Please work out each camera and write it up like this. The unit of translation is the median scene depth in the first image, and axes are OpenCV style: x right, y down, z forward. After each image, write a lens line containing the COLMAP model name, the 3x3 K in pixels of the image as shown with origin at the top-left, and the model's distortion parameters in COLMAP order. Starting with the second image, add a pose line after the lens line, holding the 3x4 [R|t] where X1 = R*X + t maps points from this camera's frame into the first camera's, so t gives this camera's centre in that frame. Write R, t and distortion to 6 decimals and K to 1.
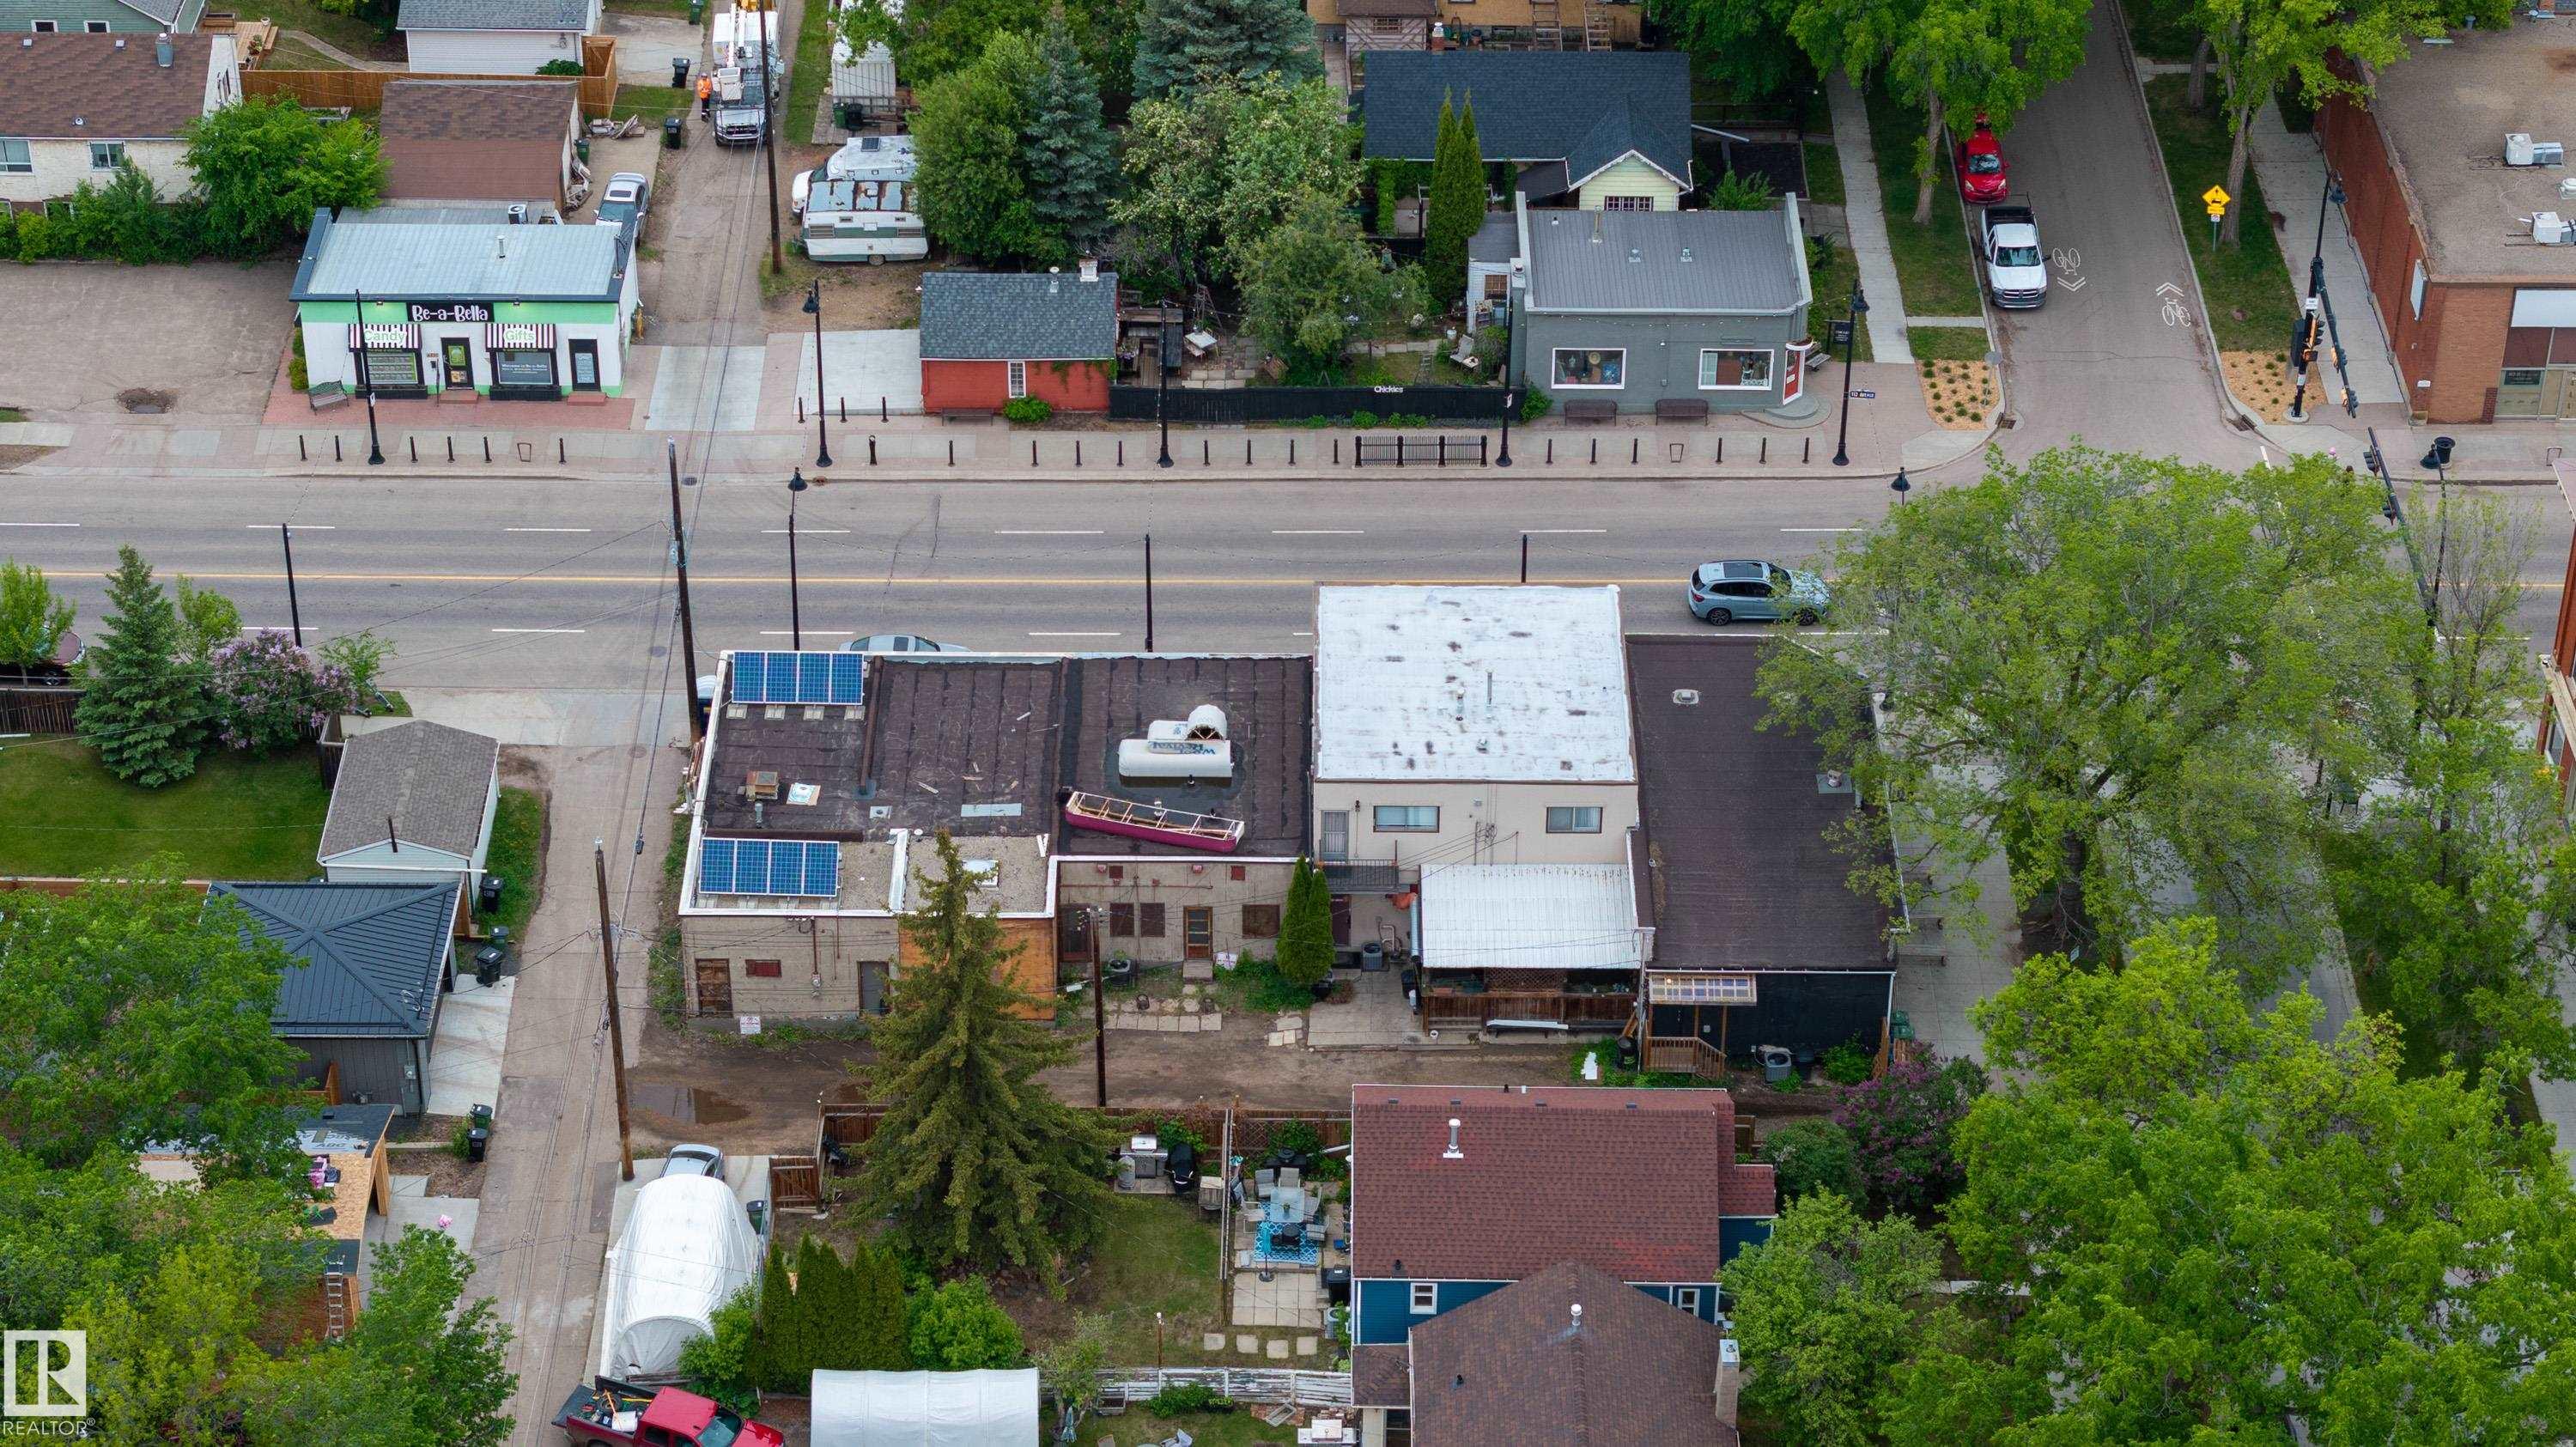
lens RADIAL K [[5151.4, 0, 1288.0], [0, 5151.4, 723.5], [0, 0, 1]] dist [0.026839, 0.290974]
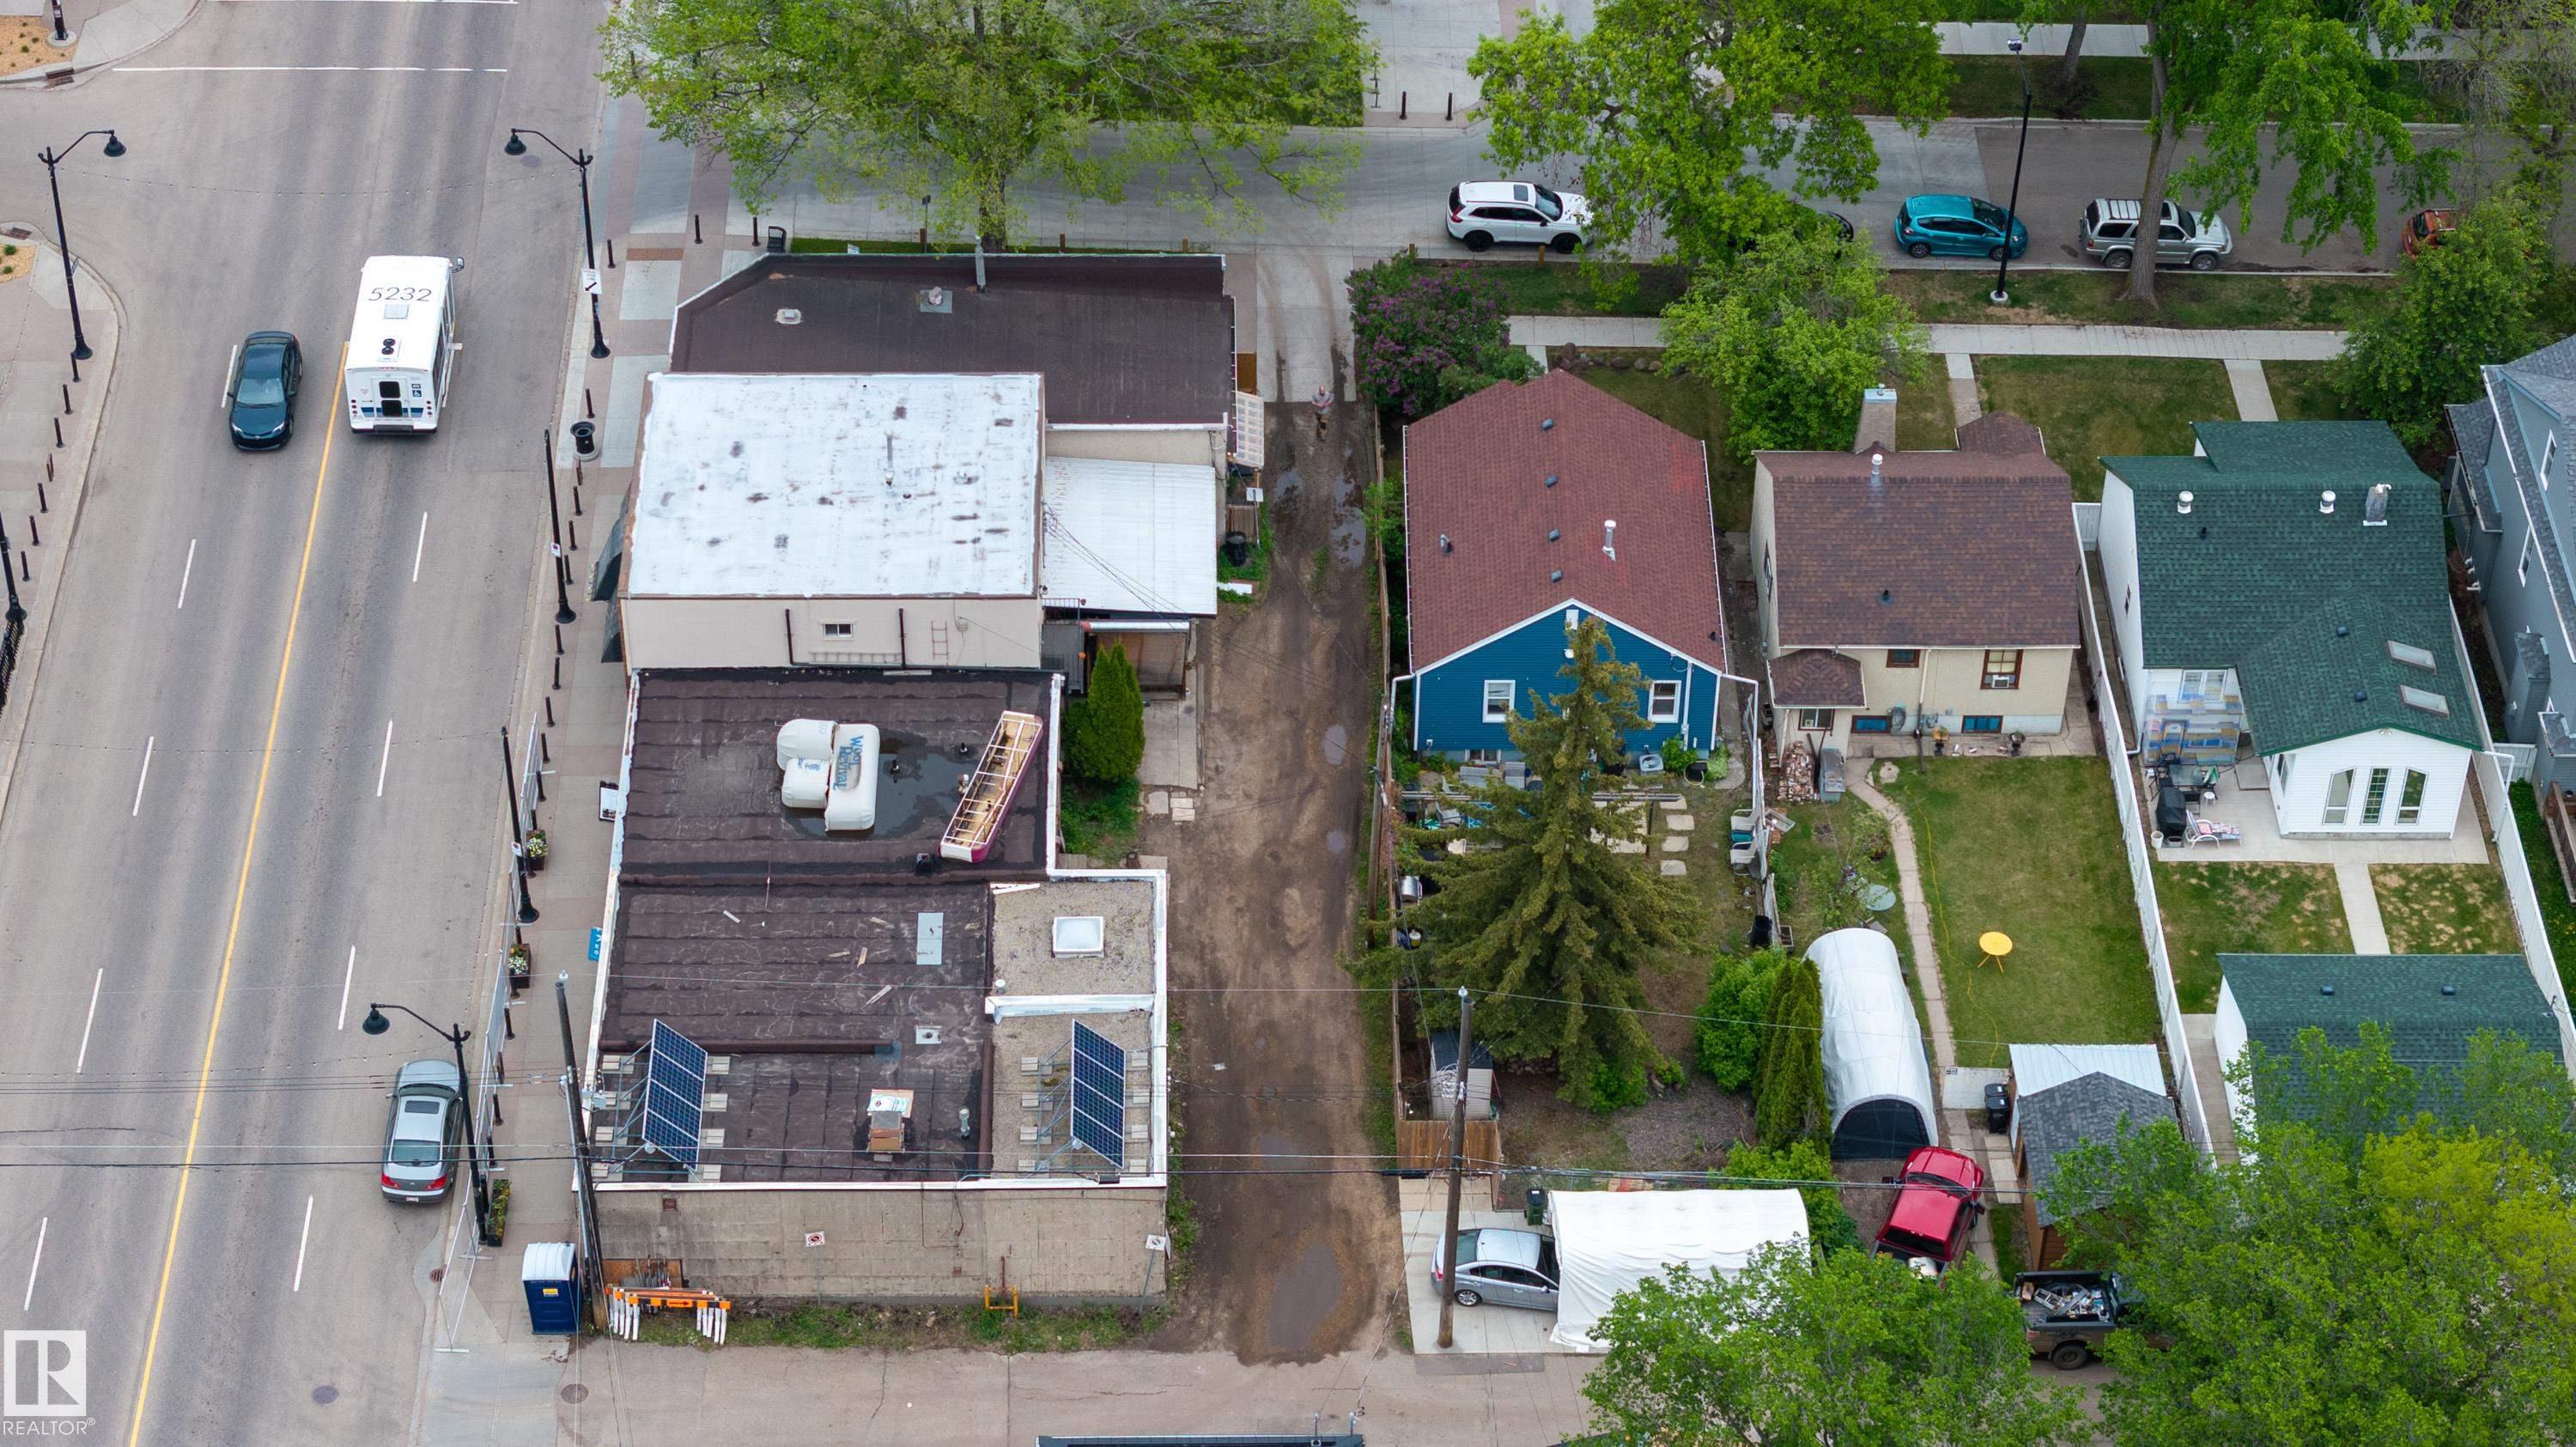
lens RADIAL K [[5151.4, 0, 1288.0], [0, 5151.4, 723.5], [0, 0, 1]] dist [0.026839, 0.290974]
pose [[-0.019386, -0.667147, 0.744674, -0.567728], [0.552252, 0.613738, 0.564220, -0.382659], [-0.833452, 0.422186, 0.356535, 0.561000]]
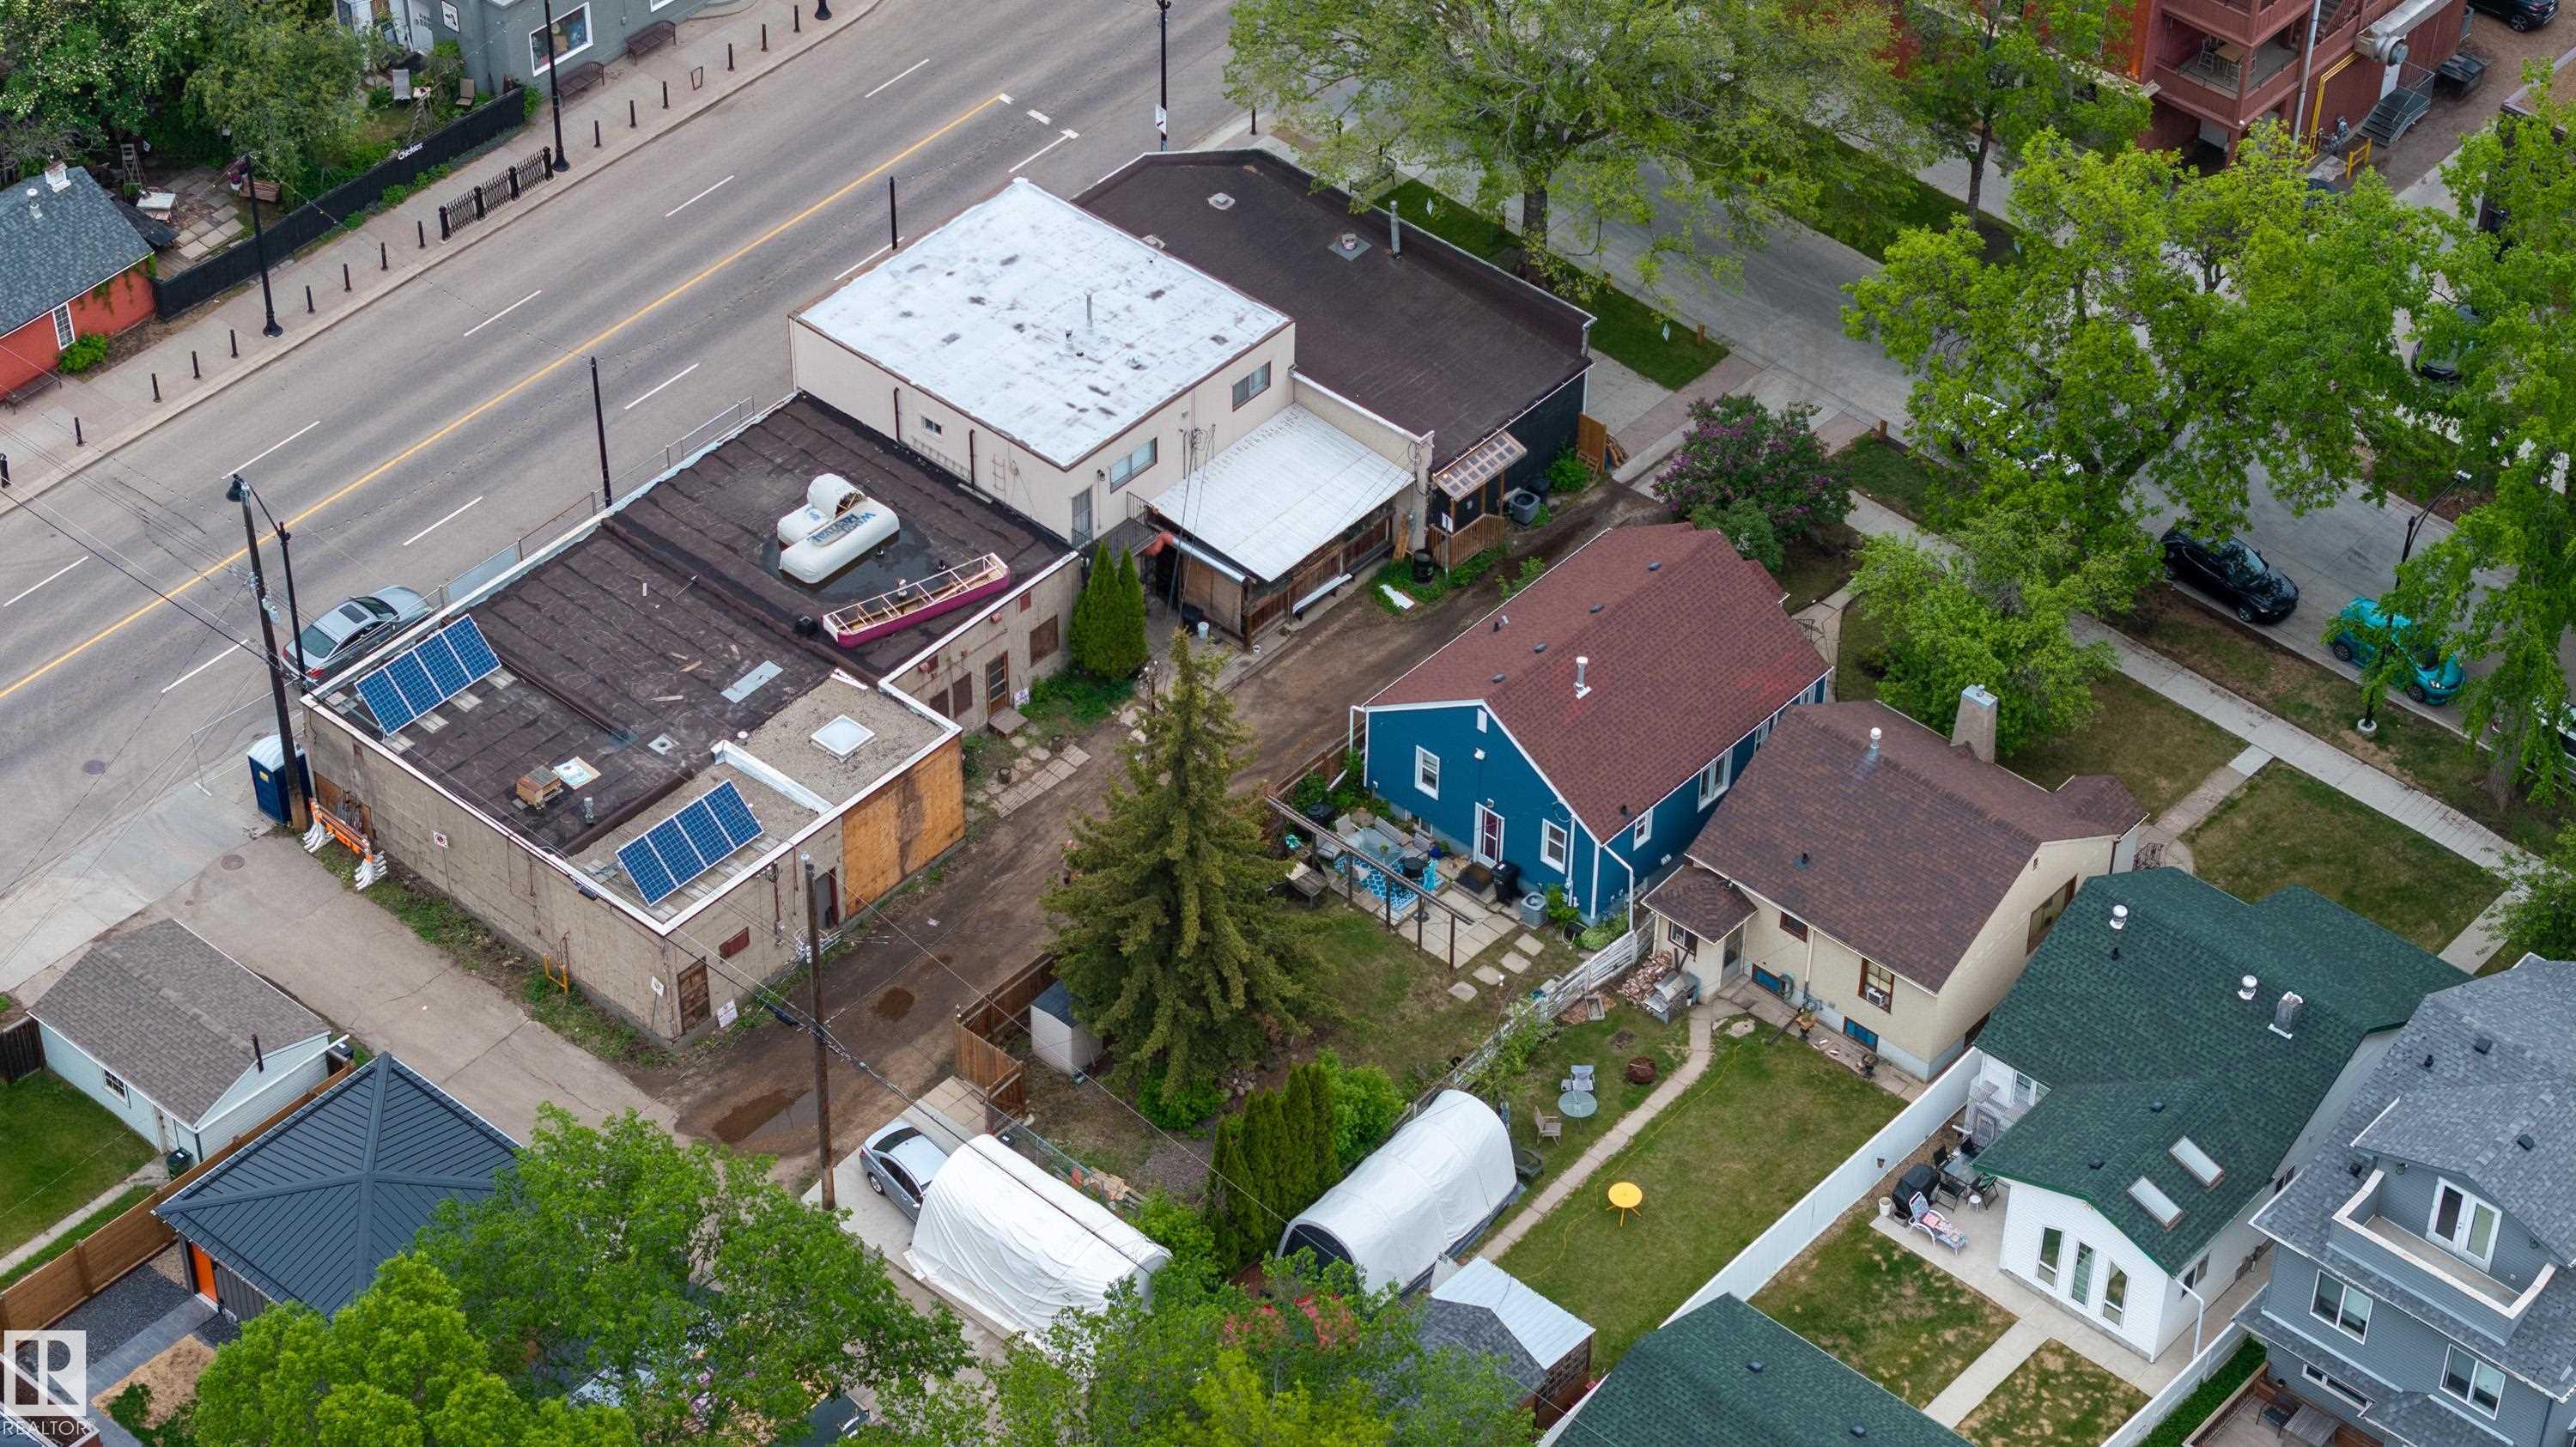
lens RADIAL K [[5151.4, 0, 1288.0], [0, 5151.4, 723.5], [0, 0, 1]] dist [0.026839, 0.290974]
pose [[0.658097, -0.486980, 0.574246, -0.447969], [0.418729, 0.870571, 0.258404, -0.147473], [-0.625760, 0.070399, 0.776832, 0.215901]]
